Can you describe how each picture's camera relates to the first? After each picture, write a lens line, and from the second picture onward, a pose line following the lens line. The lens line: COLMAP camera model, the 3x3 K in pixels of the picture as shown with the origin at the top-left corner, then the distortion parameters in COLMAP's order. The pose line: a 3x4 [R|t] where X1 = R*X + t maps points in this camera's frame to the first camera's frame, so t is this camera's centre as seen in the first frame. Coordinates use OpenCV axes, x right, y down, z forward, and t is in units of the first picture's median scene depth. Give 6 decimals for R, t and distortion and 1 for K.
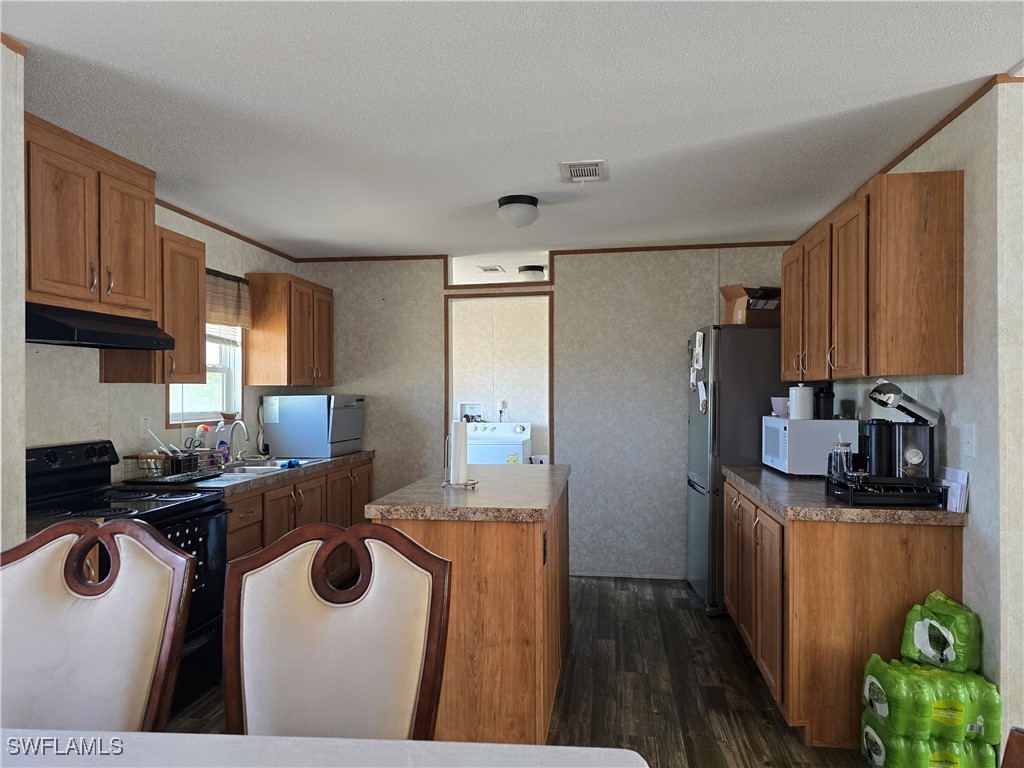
lens RADIAL K [[680.3, 0, 517.0], [0, 680.3, 392.6], [0, 0, 1]] dist [0.063875, -0.059729]
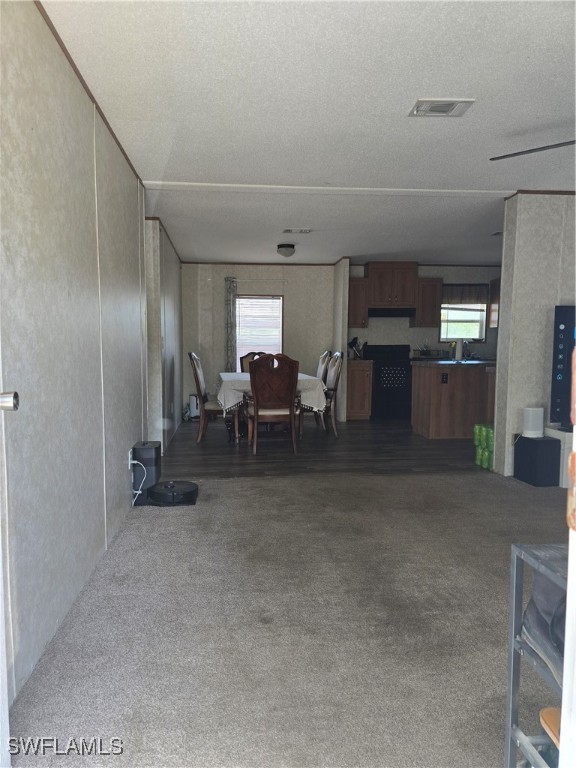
lens RADIAL K [[510.2, 0, 278.7], [0, 510.2, 385.7], [0, 0, 1]] dist [0.063875, -0.059729]
pose [[0.232686, 0.085294, -0.968805, 1.701879], [-0.001502, 0.996177, 0.087343, 0.050107], [0.972551, -0.018868, 0.231925, -0.198123]]
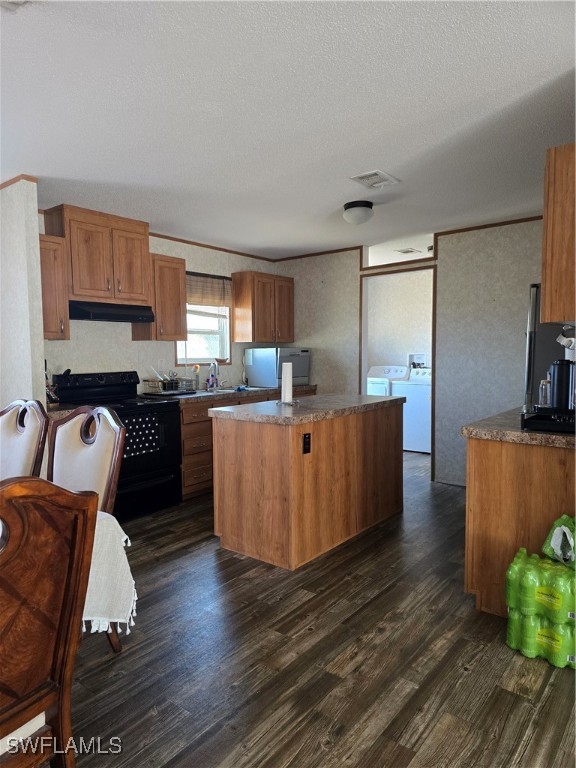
lens RADIAL K [[510.2, 0, 276.5], [0, 510.2, 387.0], [0, 0, 1]] dist [0.063875, -0.059729]
pose [[0.857737, 0.029861, -0.513221, 0.464213], [0.007655, 0.997459, 0.070829, 0.015496], [0.514032, -0.064681, 0.855329, -0.004389]]
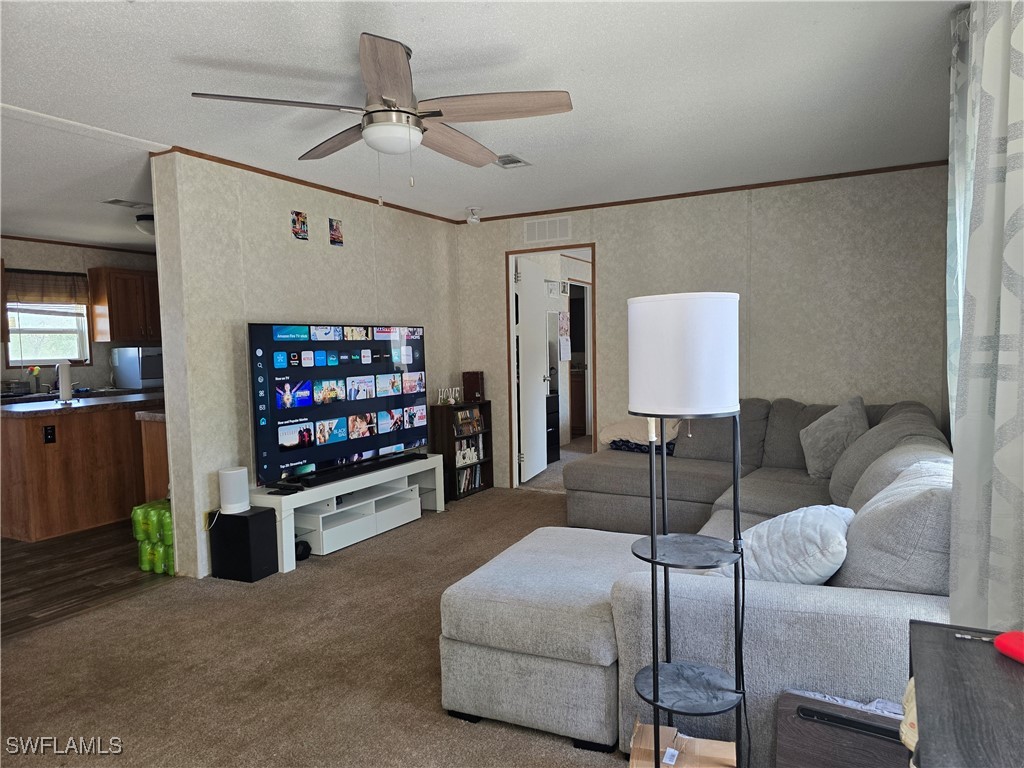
lens RADIAL K [[680.3, 0, 520.5], [0, 680.3, 396.5], [0, 0, 1]] dist [0.063875, -0.059729]
pose [[0.942135, 0.010171, -0.335078, 1.467526], [0.018538, 0.996430, 0.082367, 0.002942], [0.334719, -0.083813, 0.938583, -0.216371]]
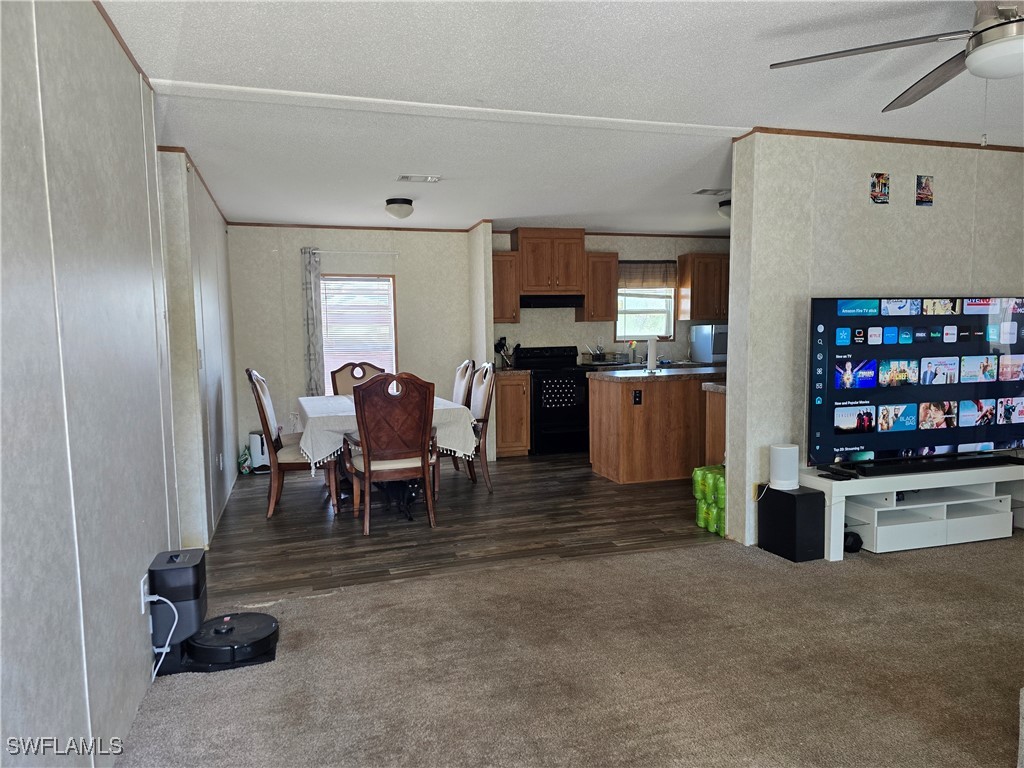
lens RADIAL K [[680.3, 0, 518.7], [0, 680.3, 398.7], [0, 0, 1]] dist [0.063875, -0.059729]
pose [[0.429867, 0.084408, -0.898938, 1.462994], [0.016088, 0.994746, 0.101097, 0.008928], [0.902749, -0.057921, 0.426250, -0.192590]]
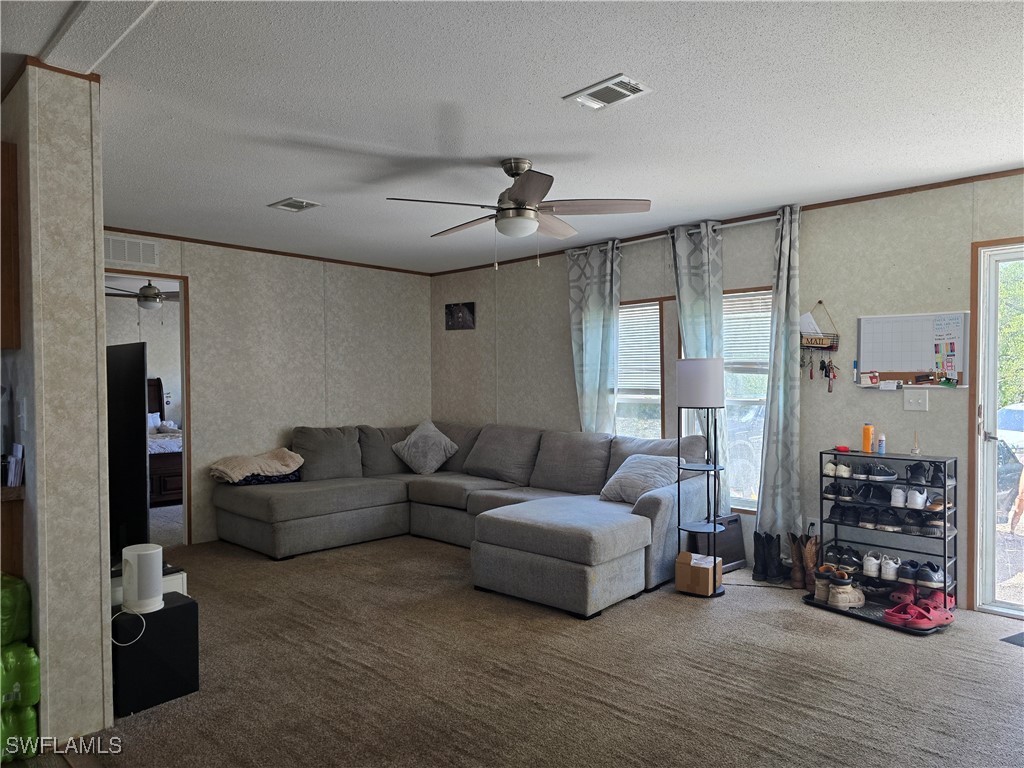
lens RADIAL K [[680.3, 0, 517.1], [0, 680.3, 391.0], [0, 0, 1]] dist [0.063875, -0.059729]
pose [[0.582105, -0.009937, 0.813053, 0.190526], [-0.001329, 0.999912, 0.013172, 0.015835], [-0.813113, -0.008748, 0.582041, -0.131757]]
